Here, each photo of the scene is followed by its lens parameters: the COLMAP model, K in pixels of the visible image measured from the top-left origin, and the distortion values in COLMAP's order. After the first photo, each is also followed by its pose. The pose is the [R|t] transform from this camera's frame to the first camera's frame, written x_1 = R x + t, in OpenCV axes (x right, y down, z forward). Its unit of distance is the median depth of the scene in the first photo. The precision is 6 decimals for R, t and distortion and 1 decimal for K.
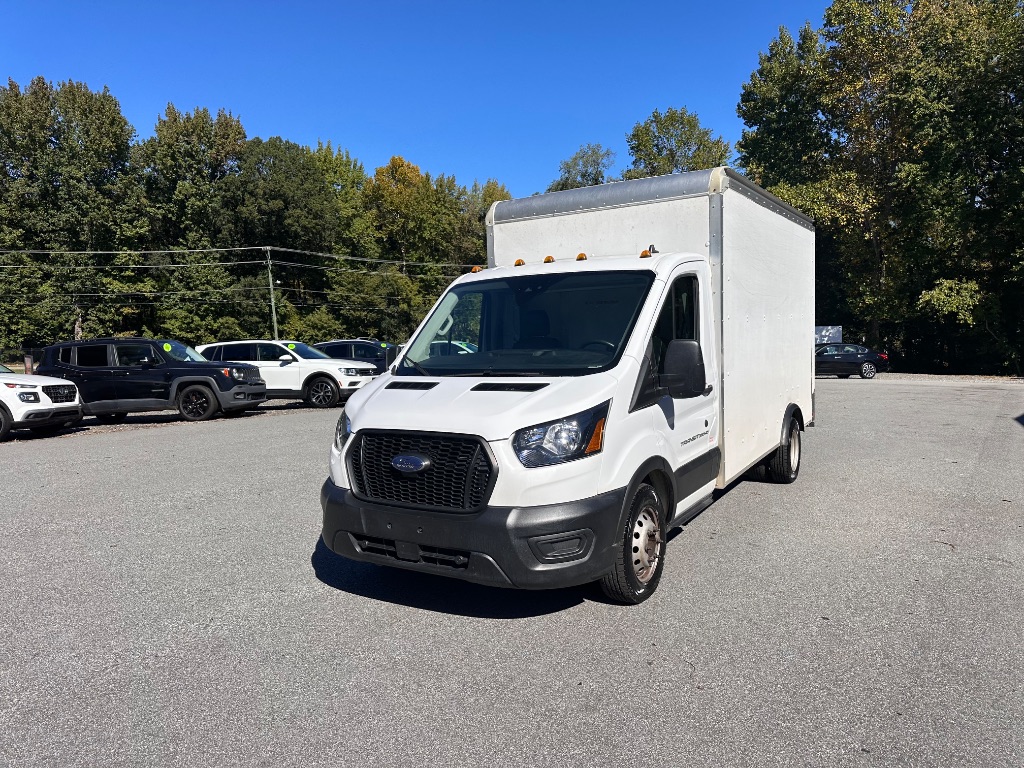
lens RADIAL K [[728.6, 0, 507.2], [0, 728.6, 384.9], [0, 0, 1]] dist [0.038247, -0.050292]
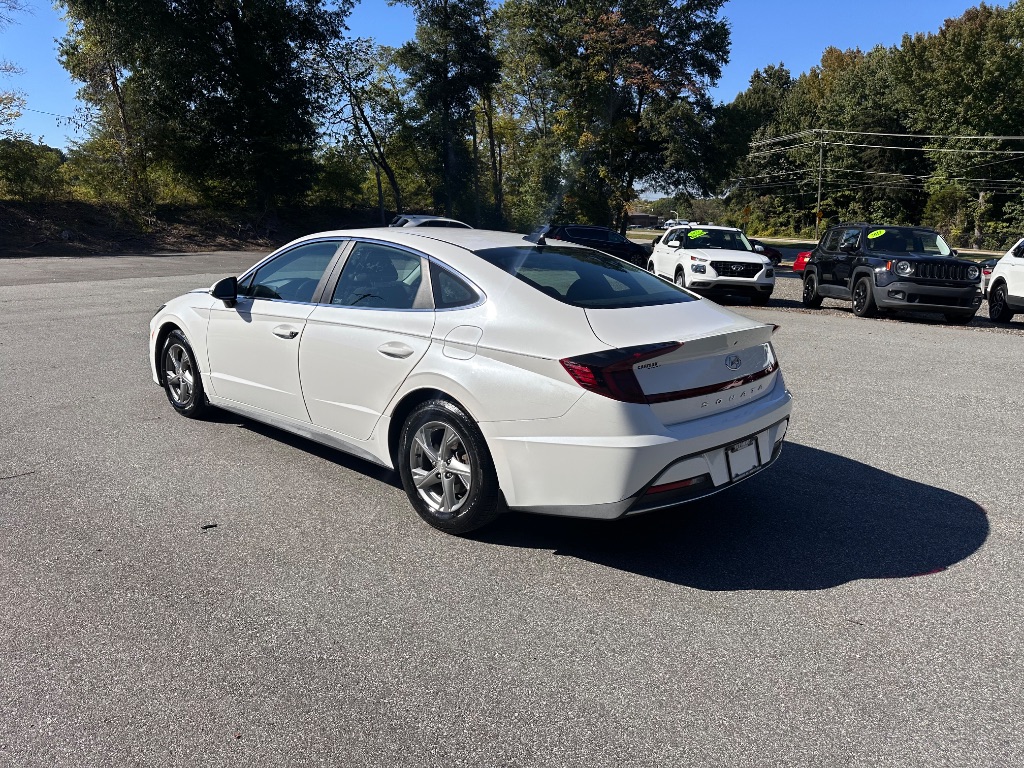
lens RADIAL K [[744.4, 0, 509.3], [0, 744.4, 371.3], [0, 0, 1]] dist [0.050977, -0.070030]
pose [[-0.010701, 0.200209, -0.979695, 0.082861], [-0.084025, 0.976106, 0.200394, -0.005309], [0.996406, 0.084464, 0.006377, 0.090161]]
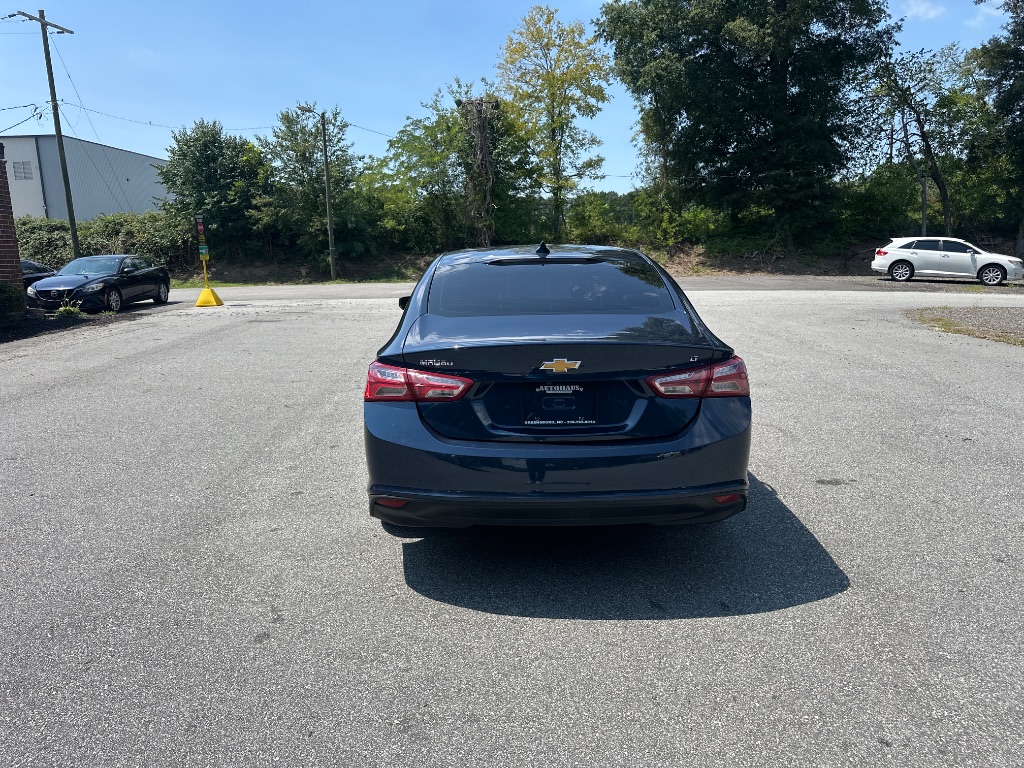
lens RADIAL K [[736.1, 0, 512.0], [0, 736.1, 384.0], [0, 0, 1]] dist [0.042892, -0.050608]
pose [[-0.761425, 0.130911, -0.634898, 0.068346], [-0.022255, 0.973541, 0.227427, -0.009013], [0.647871, 0.187298, -0.738364, 0.171093]]
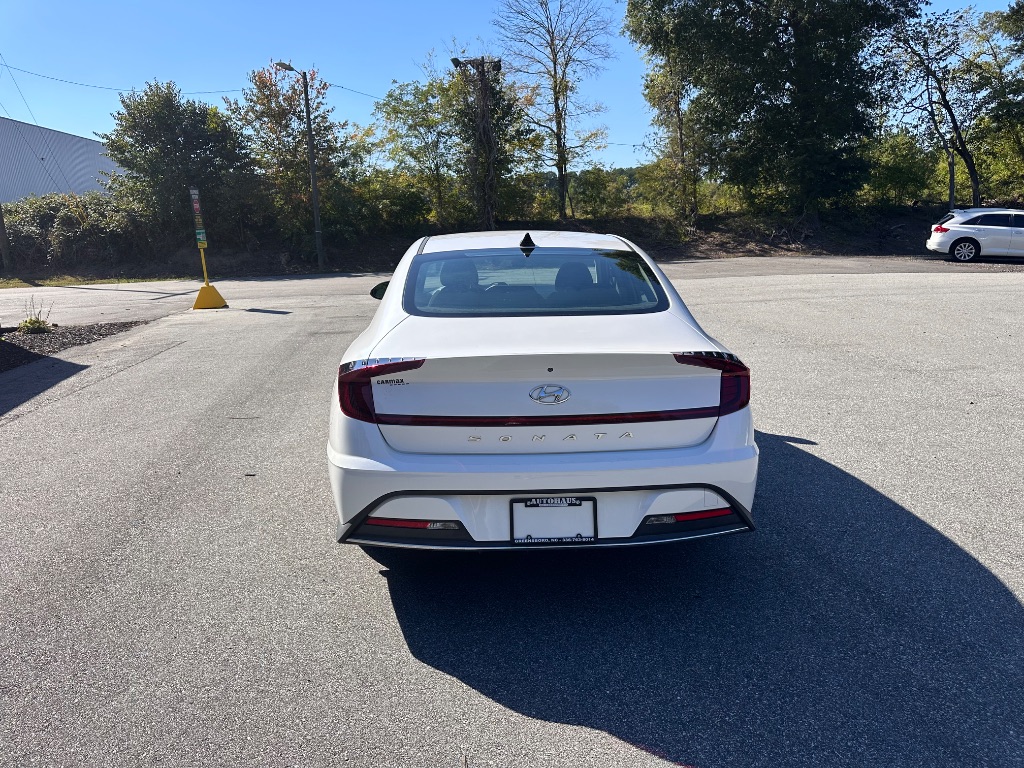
lens RADIAL K [[736.5, 0, 514.8], [0, 736.5, 384.1], [0, 0, 1]] dist [0.022652, -0.022887]
pose [[-0.693541, 0.170198, -0.700024, 0.068176], [-0.015295, 0.967995, 0.250504, -0.006378], [0.720255, 0.184442, -0.668741, 0.116543]]
